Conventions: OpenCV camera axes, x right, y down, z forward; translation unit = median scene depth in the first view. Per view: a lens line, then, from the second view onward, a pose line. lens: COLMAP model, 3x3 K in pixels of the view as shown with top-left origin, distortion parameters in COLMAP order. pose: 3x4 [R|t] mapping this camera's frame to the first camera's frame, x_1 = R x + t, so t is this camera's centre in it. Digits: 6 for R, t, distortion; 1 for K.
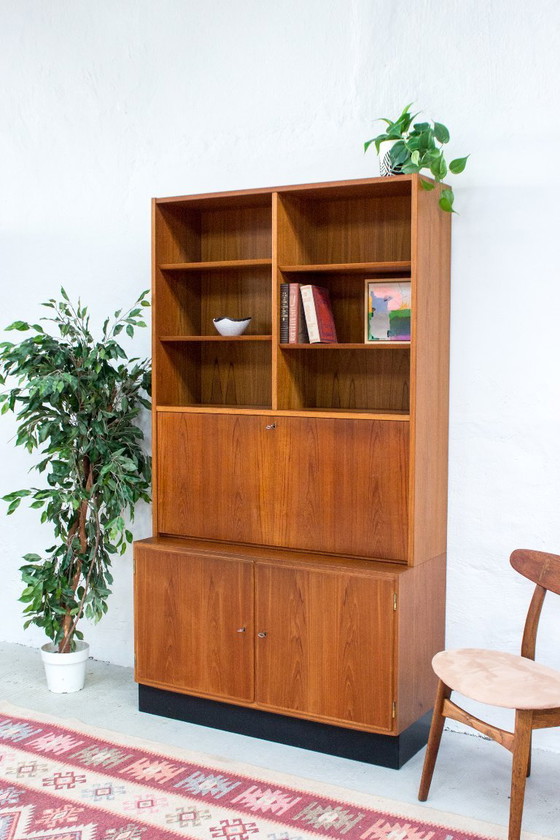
lens RADIAL K [[993.0, 0, 292.1], [0, 993.0, 419.1], [0, 0, 1]] dist [-0.056154, 0.021556]
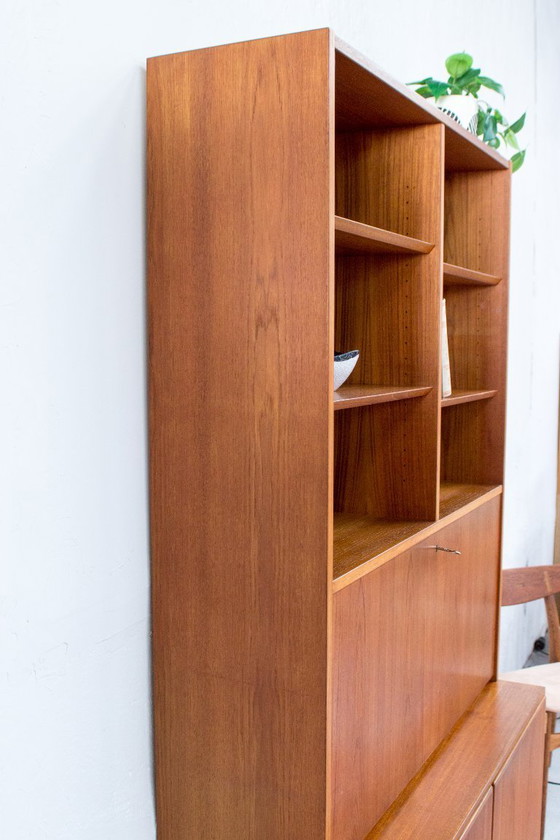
lens RADIAL K [[956.0, 0, 277.2], [0, 956.0, 421.2], [0, 0, 1]] dist [-0.080302, 0.023351]
pose [[-0.054630, -0.088485, 0.994578, -0.538857], [0.059505, 0.994007, 0.091702, -0.118569], [-0.996732, 0.064192, -0.049037, 1.115987]]
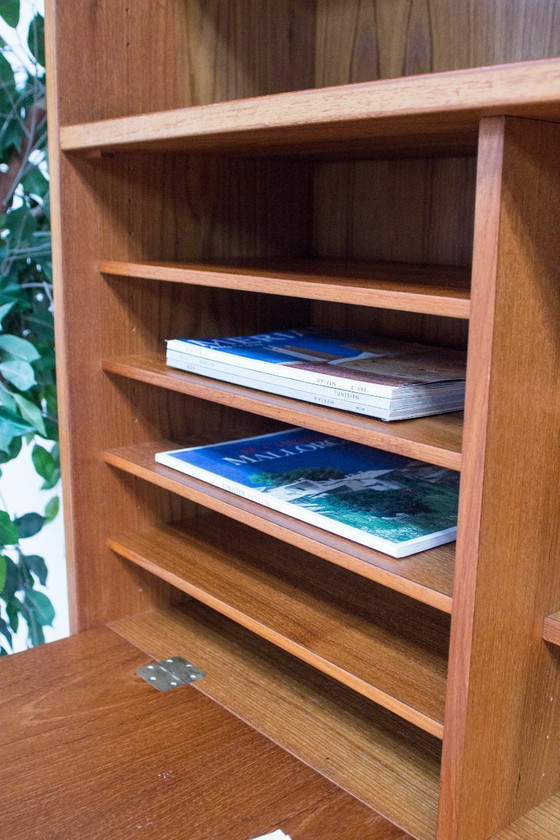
lens RADIAL K [[917.8, 0, 277.8], [0, 917.8, 426.4], [0, 0, 1]] dist [-0.081788, 0.018840]
pose [[0.934717, 0.085417, -0.344976, -0.011604], [-0.027239, 0.985051, 0.170096, 0.019729], [0.354348, -0.149595, 0.923070, 0.875904]]
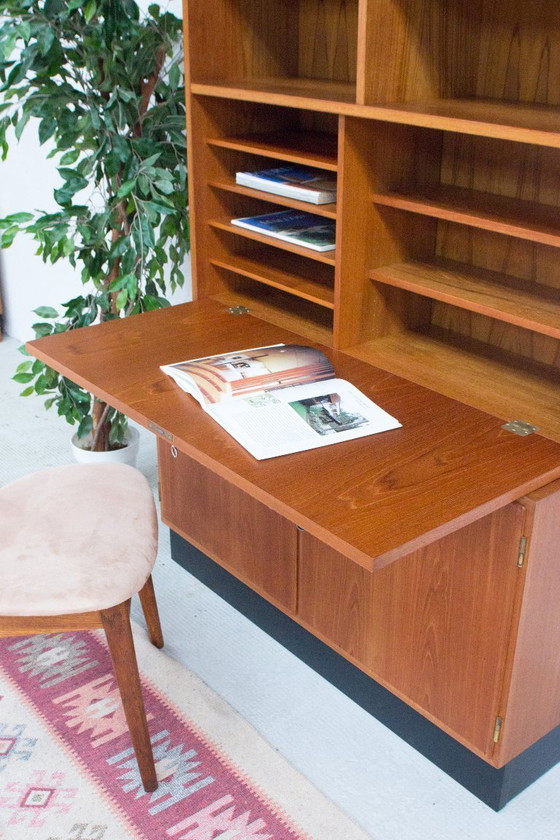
lens RADIAL K [[956.0, 0, 277.2], [0, 956.0, 421.2], [0, 0, 1]] dist [-0.080302, 0.023351]
pose [[0.929187, 0.151128, -0.337301, 0.126417], [-0.018551, 0.930505, 0.365808, -0.034440], [0.369144, -0.333647, 0.867417, 0.529234]]
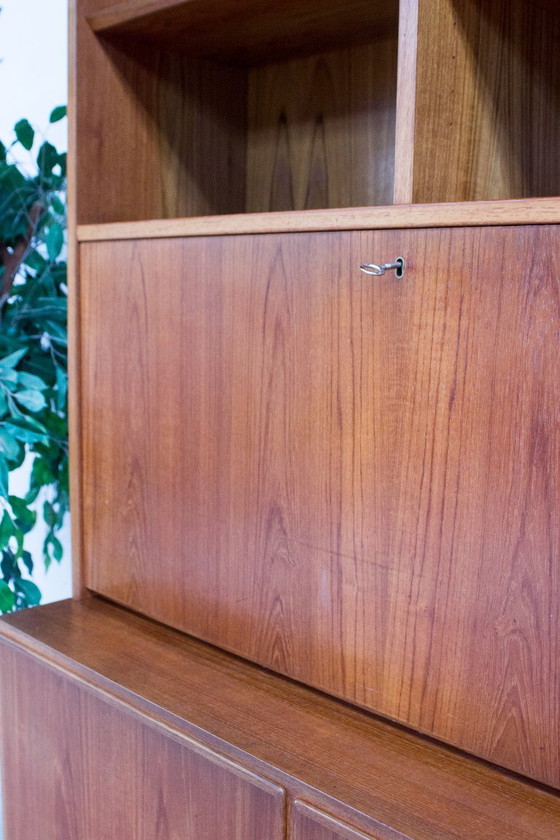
lens RADIAL K [[917.8, 0, 277.8], [0, 917.8, 426.4], [0, 0, 1]] dist [-0.081788, 0.018840]
pose [[0.965200, 0.053361, -0.256010, 0.014038], [-0.032066, 0.995723, 0.086649, 0.028196], [0.259539, -0.075425, 0.962783, 0.767457]]
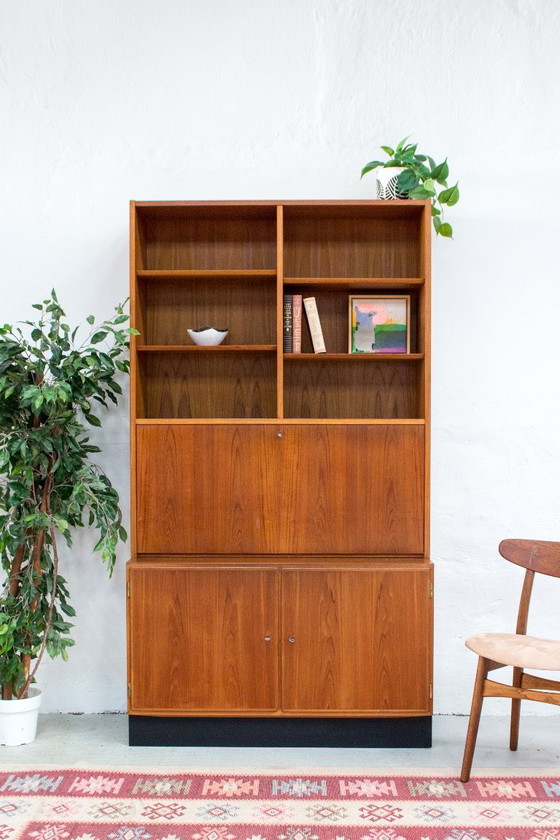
lens RADIAL K [[1059.2, 0, 288.2], [0, 1059.2, 436.4], [0, 0, 1]] dist [-0.052376, 0.014112]
pose [[0.874798, -0.015699, 0.484233, -0.537620], [0.033515, 0.999041, -0.028158, 0.039830], [-0.483327, 0.040862, 0.874486, 0.050515]]
